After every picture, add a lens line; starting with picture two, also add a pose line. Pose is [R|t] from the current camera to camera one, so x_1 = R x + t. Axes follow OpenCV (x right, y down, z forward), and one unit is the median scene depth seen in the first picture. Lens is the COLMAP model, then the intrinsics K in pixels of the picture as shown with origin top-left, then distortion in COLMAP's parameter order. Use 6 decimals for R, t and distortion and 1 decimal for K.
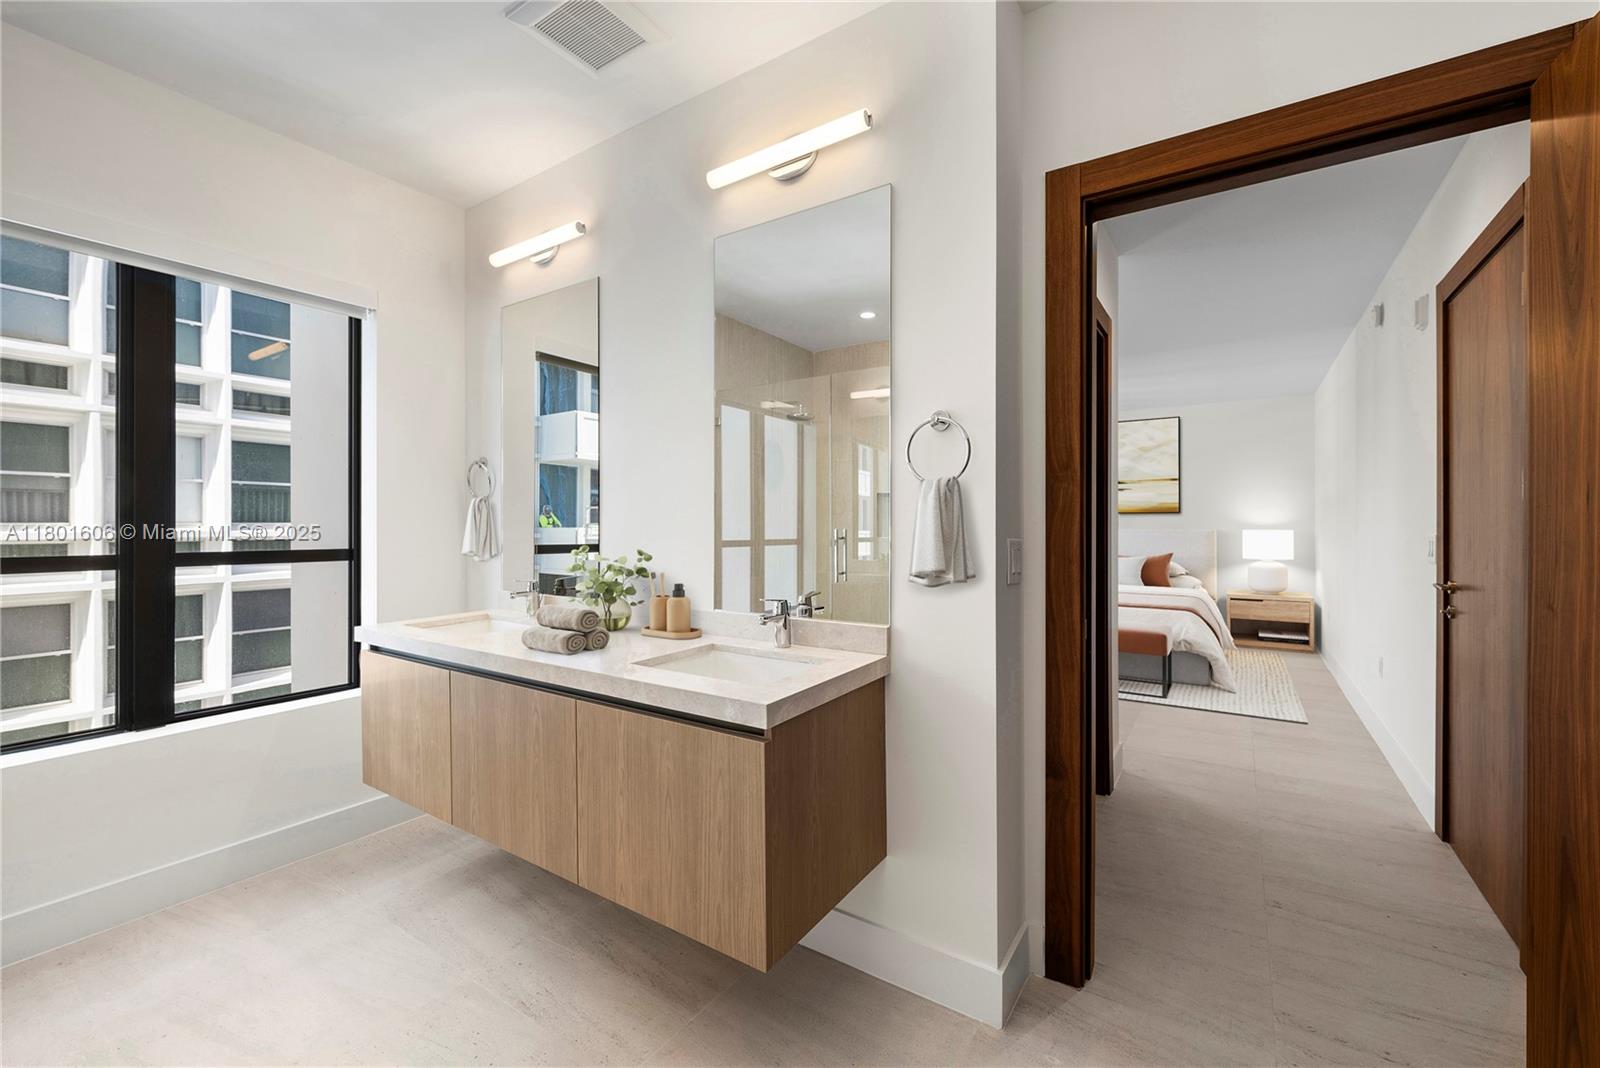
lens RADIAL K [[616.0, 0, 795.1], [0, 616.0, 532.4], [0, 0, 1]] dist [0.000750, 0.000047]
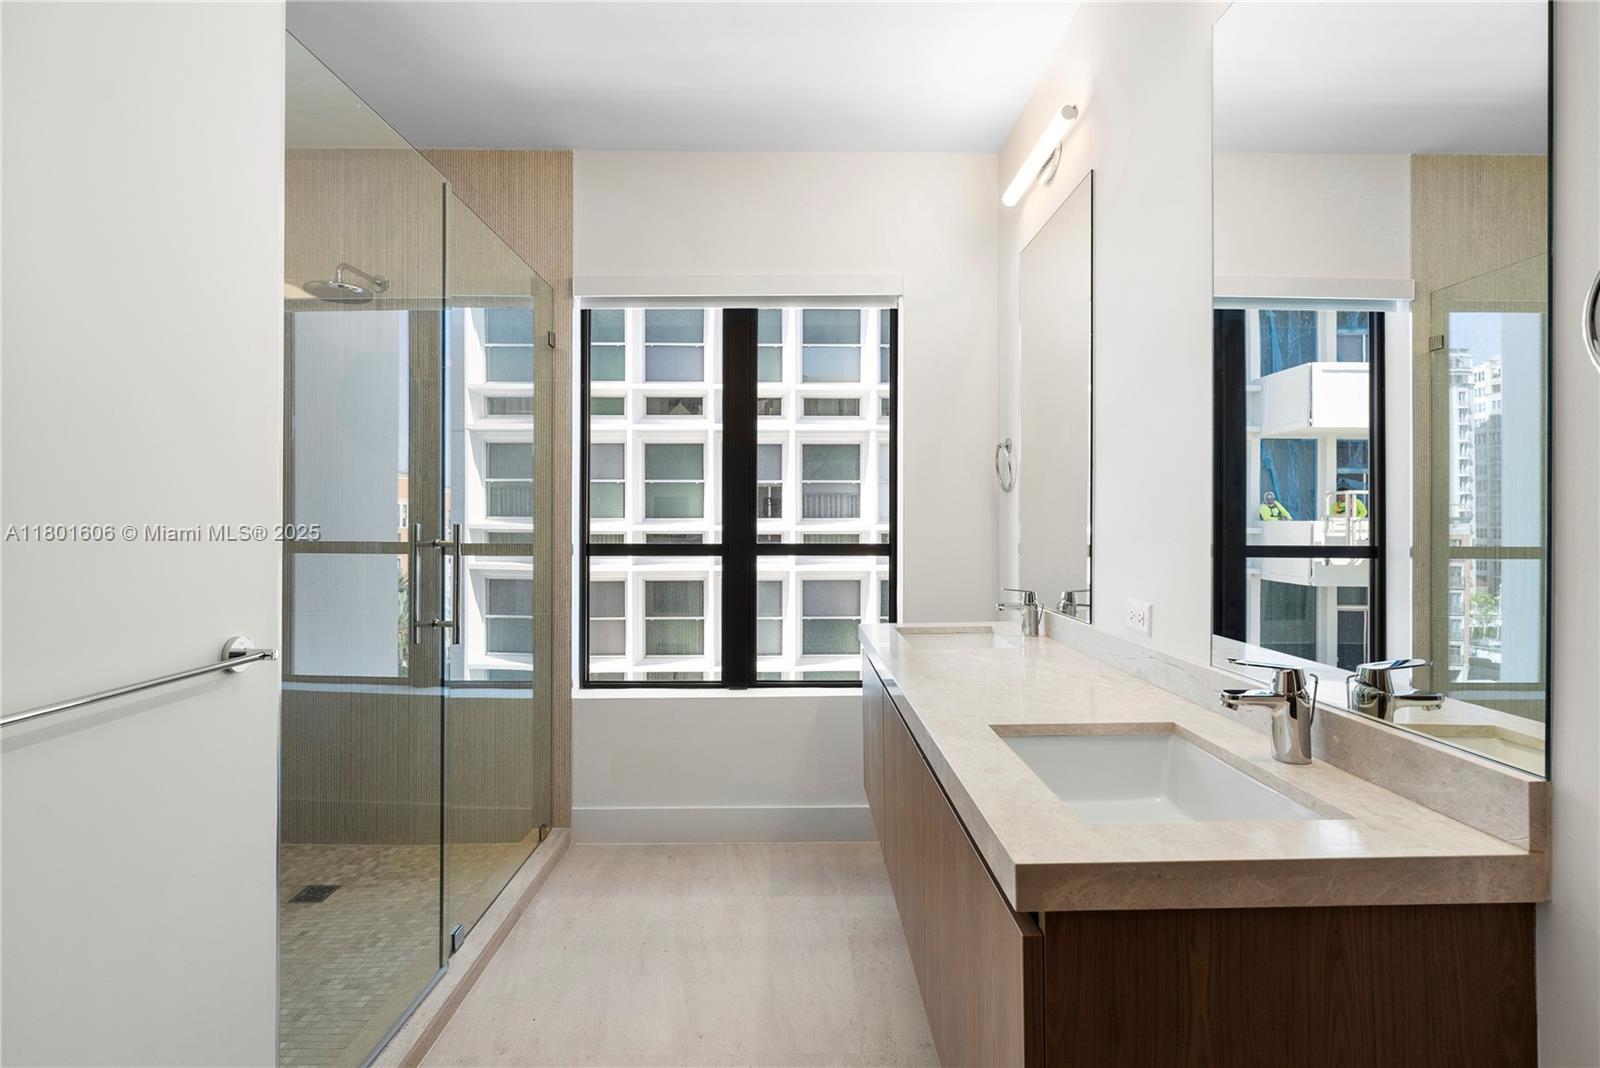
lens RADIAL K [[732.3, 0, 804.2], [0, 732.3, 527.1], [0, 0, 1]] dist [-0.003556, -0.000466]
pose [[0.587476, 0.004215, -0.809231, 0.184417], [-0.003886, 0.999990, 0.002387, -0.002277], [0.809232, 0.001742, 0.587486, 0.268014]]
